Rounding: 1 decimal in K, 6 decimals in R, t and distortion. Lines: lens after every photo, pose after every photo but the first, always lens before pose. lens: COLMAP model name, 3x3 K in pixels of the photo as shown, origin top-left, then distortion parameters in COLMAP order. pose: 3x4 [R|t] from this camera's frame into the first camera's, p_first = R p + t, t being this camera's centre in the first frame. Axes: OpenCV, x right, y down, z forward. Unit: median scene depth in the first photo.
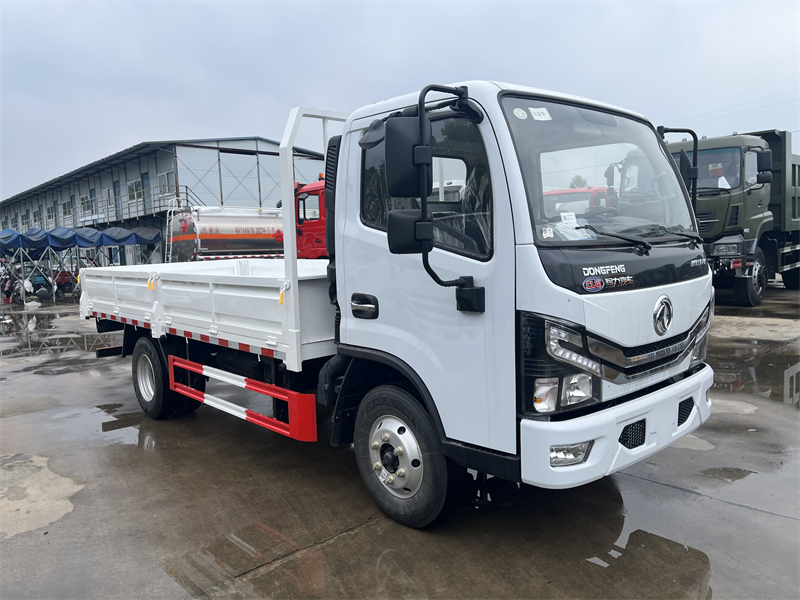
lens RADIAL K [[595.3, 0, 400.0], [0, 595.3, 300.0], [0, 0, 1]] dist [0.084667, -0.115764]
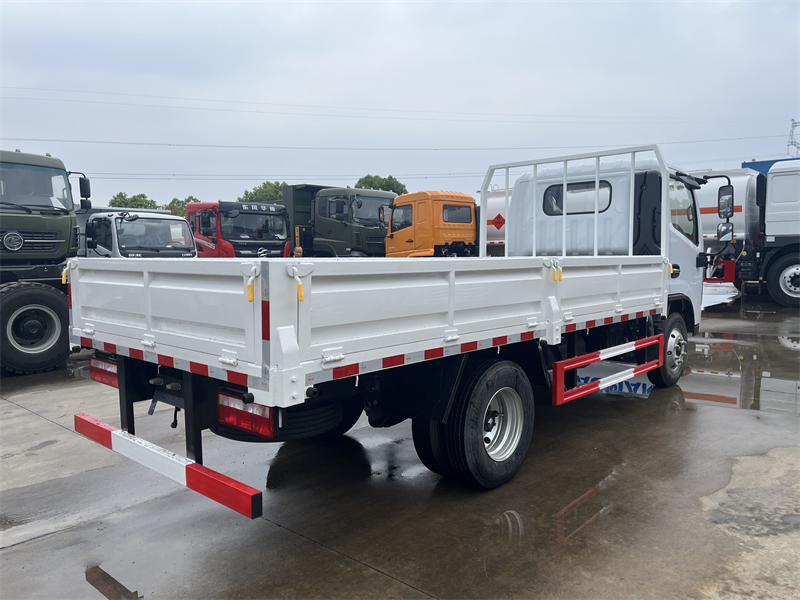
lens RADIAL K [[595.3, 0, 400.0], [0, 595.3, 300.0], [0, 0, 1]] dist [0.084667, -0.115764]
pose [[-0.083589, -0.040803, 0.995665, -1.364192], [0.107153, 0.993000, 0.049690, -0.061279], [-0.990722, 0.110842, -0.078632, 1.488536]]
